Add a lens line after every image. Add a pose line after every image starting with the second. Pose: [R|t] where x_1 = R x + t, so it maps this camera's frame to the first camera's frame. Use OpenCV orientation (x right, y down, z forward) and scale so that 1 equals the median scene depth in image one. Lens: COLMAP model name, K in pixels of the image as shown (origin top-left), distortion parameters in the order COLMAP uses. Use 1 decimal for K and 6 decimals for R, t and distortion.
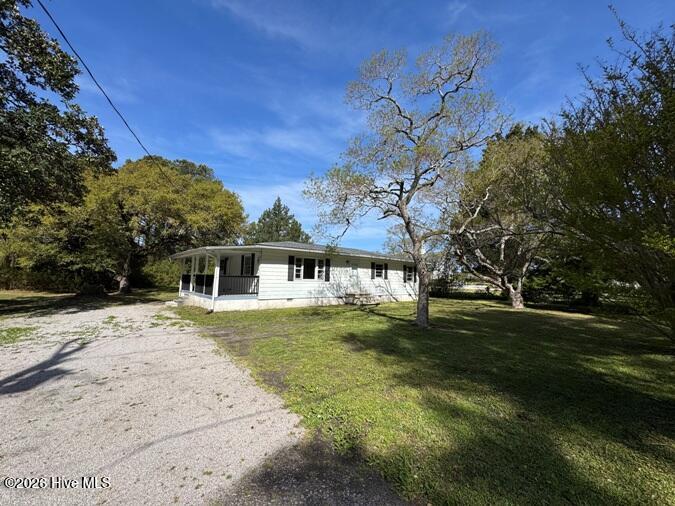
lens RADIAL K [[269.6, 0, 337.2], [0, 269.6, 253.8], [0, 0, 1]] dist [0.001748, 0.000870]
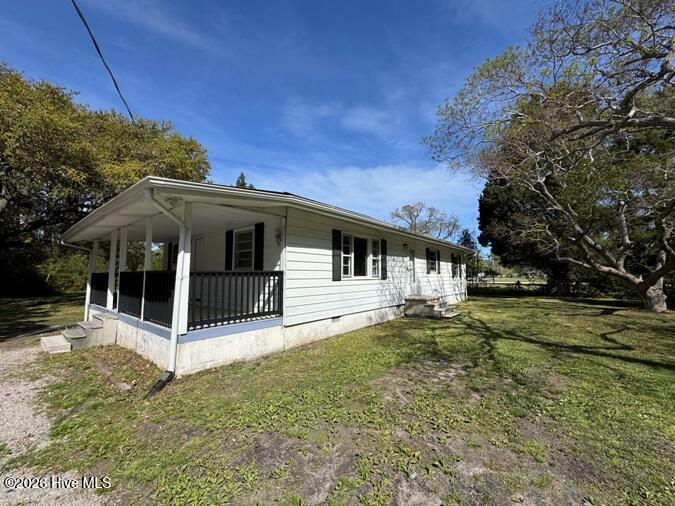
lens RADIAL K [[269.6, 0, 337.7], [0, 269.6, 253.2], [0, 0, 1]] dist [0.001748, 0.000870]
pose [[0.983492, -0.008214, 0.180764, -0.253383], [0.005796, 0.999887, 0.013903, 0.042004], [-0.180858, -0.012626, 0.983428, 0.499294]]
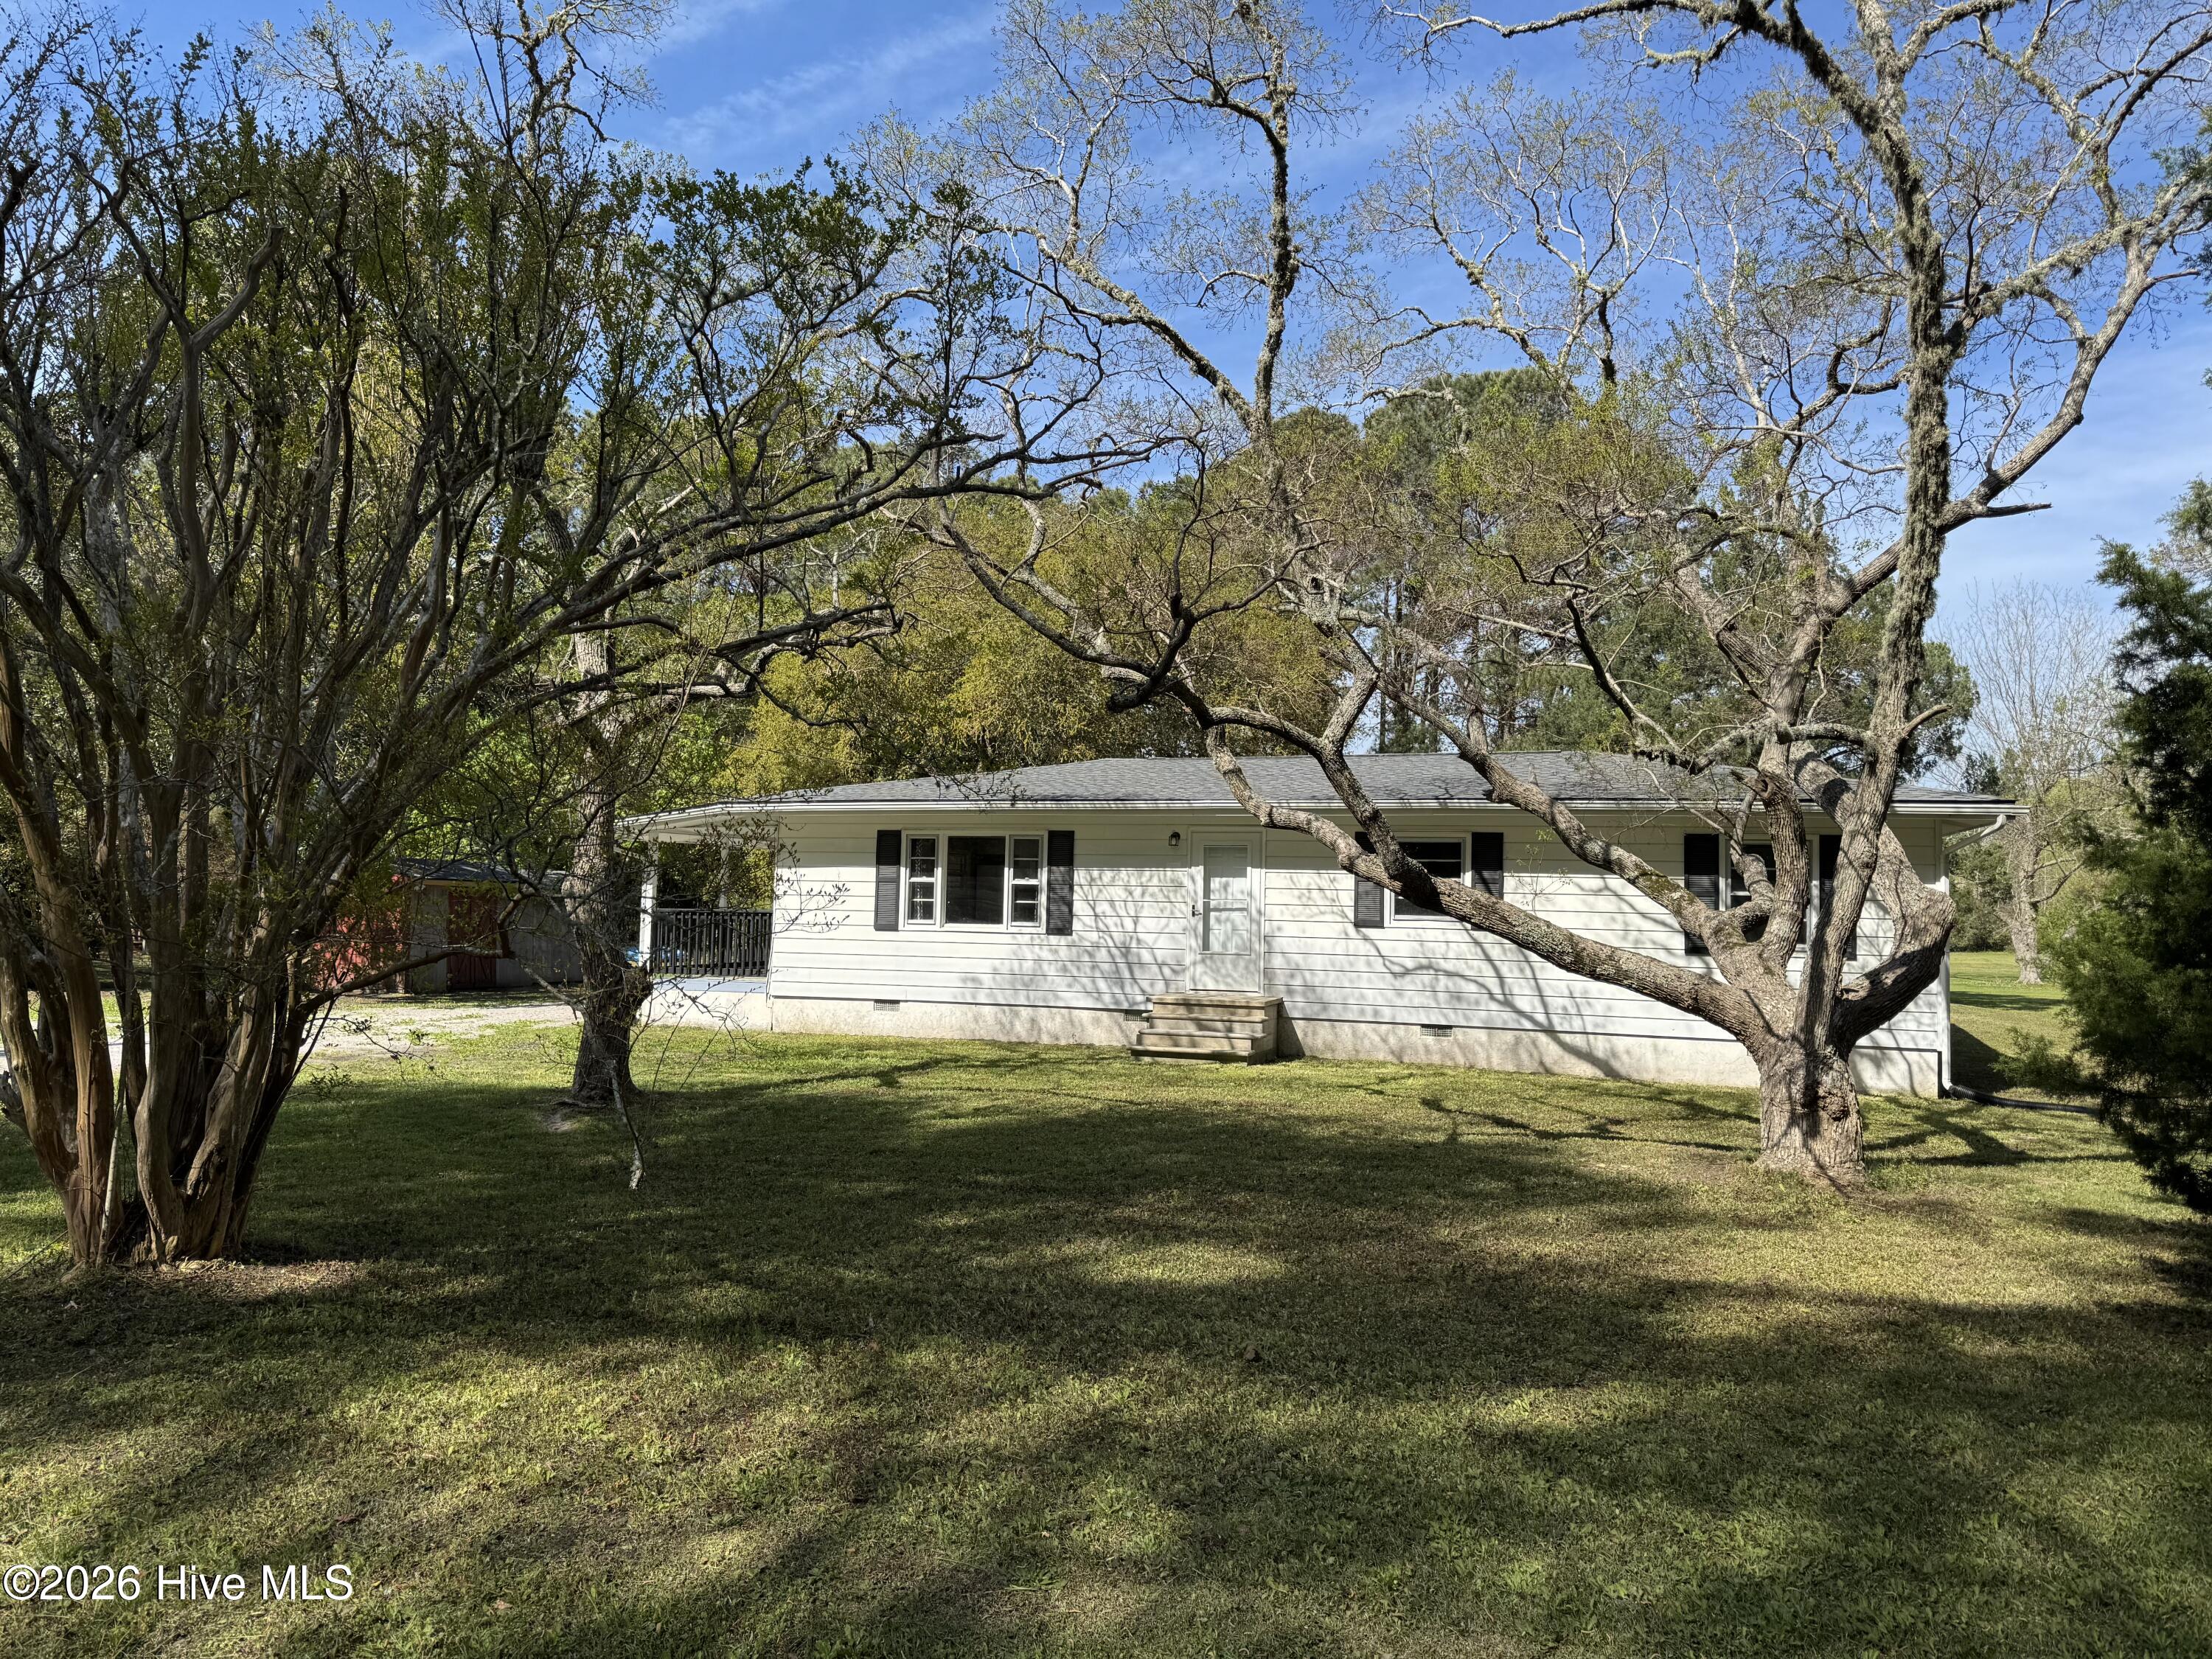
lens RADIAL K [[1551.5, 0, 1086.8], [0, 1551.5, 827.3], [0, 0, 1]] dist [0.076397, -0.077490]
pose [[0.522704, -0.071920, -0.849475, 1.133222], [0.059748, 0.997075, -0.047652, 0.082849], [0.850418, -0.025847, 0.525472, 0.389230]]
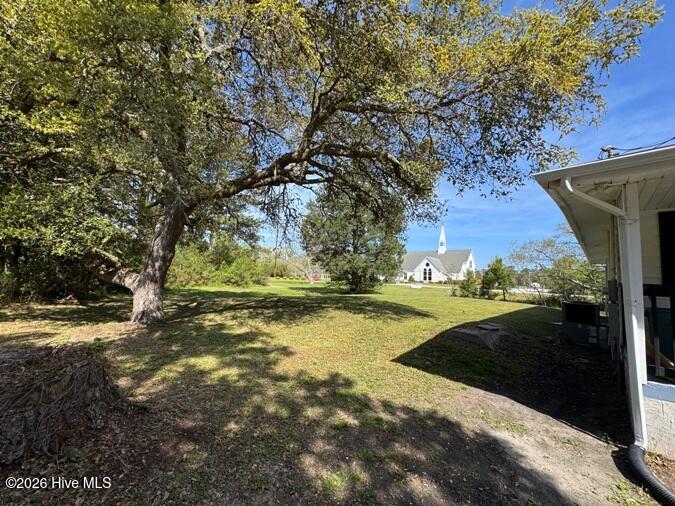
lens RADIAL K [[269.6, 0, 342.5], [0, 269.6, 252.6], [0, 0, 1]] dist [0.001748, 0.000870]
pose [[0.994902, 0.031609, 0.095766, -0.910587], [-0.031958, 0.999487, 0.002116, 0.075356], [-0.095650, -0.005165, 0.995402, 1.009801]]
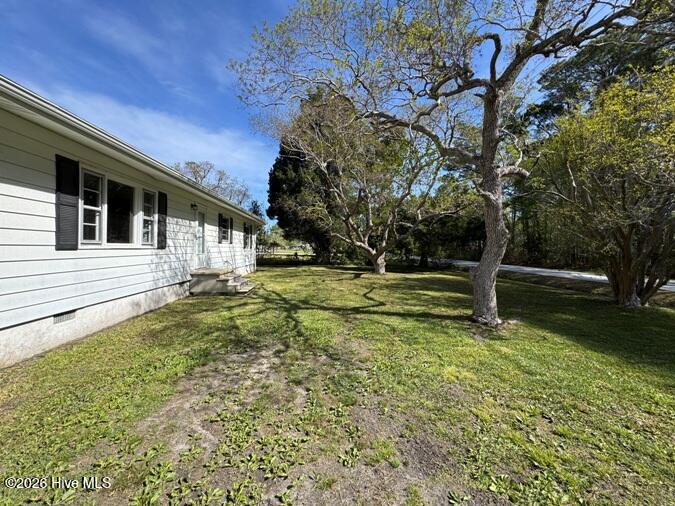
lens RADIAL K [[269.6, 0, 336.7], [0, 269.6, 252.8], [0, 0, 1]] dist [0.001748, 0.000870]
pose [[0.584930, -0.022793, 0.810764, -0.230360], [-0.082967, 0.992680, 0.087764, 0.054208], [-0.806829, -0.118602, 0.578757, 0.593852]]
